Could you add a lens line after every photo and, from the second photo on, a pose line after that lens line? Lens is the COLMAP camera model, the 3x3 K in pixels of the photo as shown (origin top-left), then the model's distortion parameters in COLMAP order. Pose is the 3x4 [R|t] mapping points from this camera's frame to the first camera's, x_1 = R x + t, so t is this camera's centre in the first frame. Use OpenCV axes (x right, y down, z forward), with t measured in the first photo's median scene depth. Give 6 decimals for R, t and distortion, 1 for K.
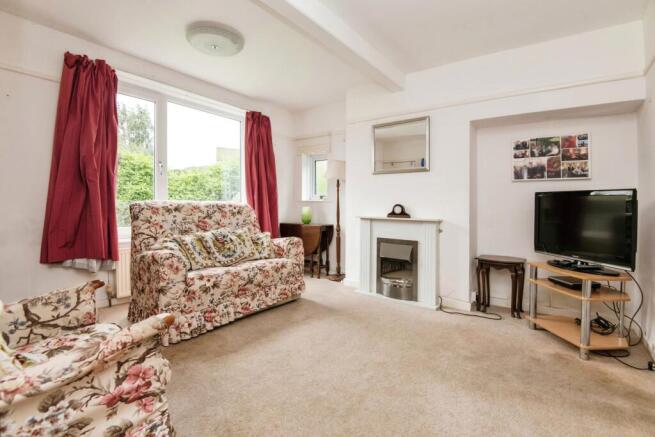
lens RADIAL K [[302.3, 0, 327.5], [0, 302.3, 218.5], [0, 0, 1]] dist [-0.055366, -0.000269]
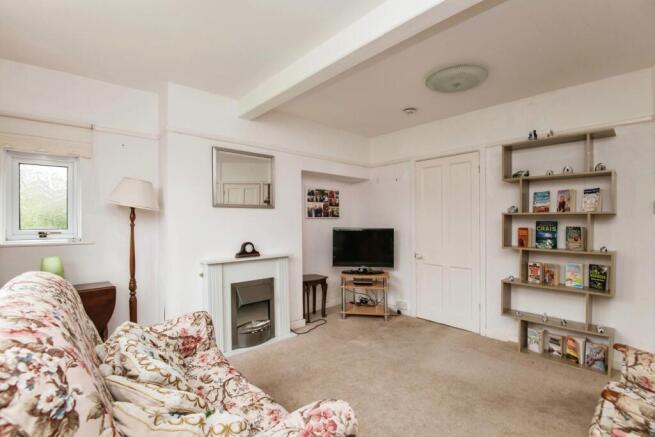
lens RADIAL K [[302.3, 0, 327.5], [0, 302.3, 218.5], [0, 0, 1]] dist [-0.055366, -0.000269]
pose [[0.148993, -0.009524, 0.988792, -0.732016], [0.050132, 0.998740, 0.002066, -0.126536], [-0.987567, 0.049262, 0.149282, 0.717100]]
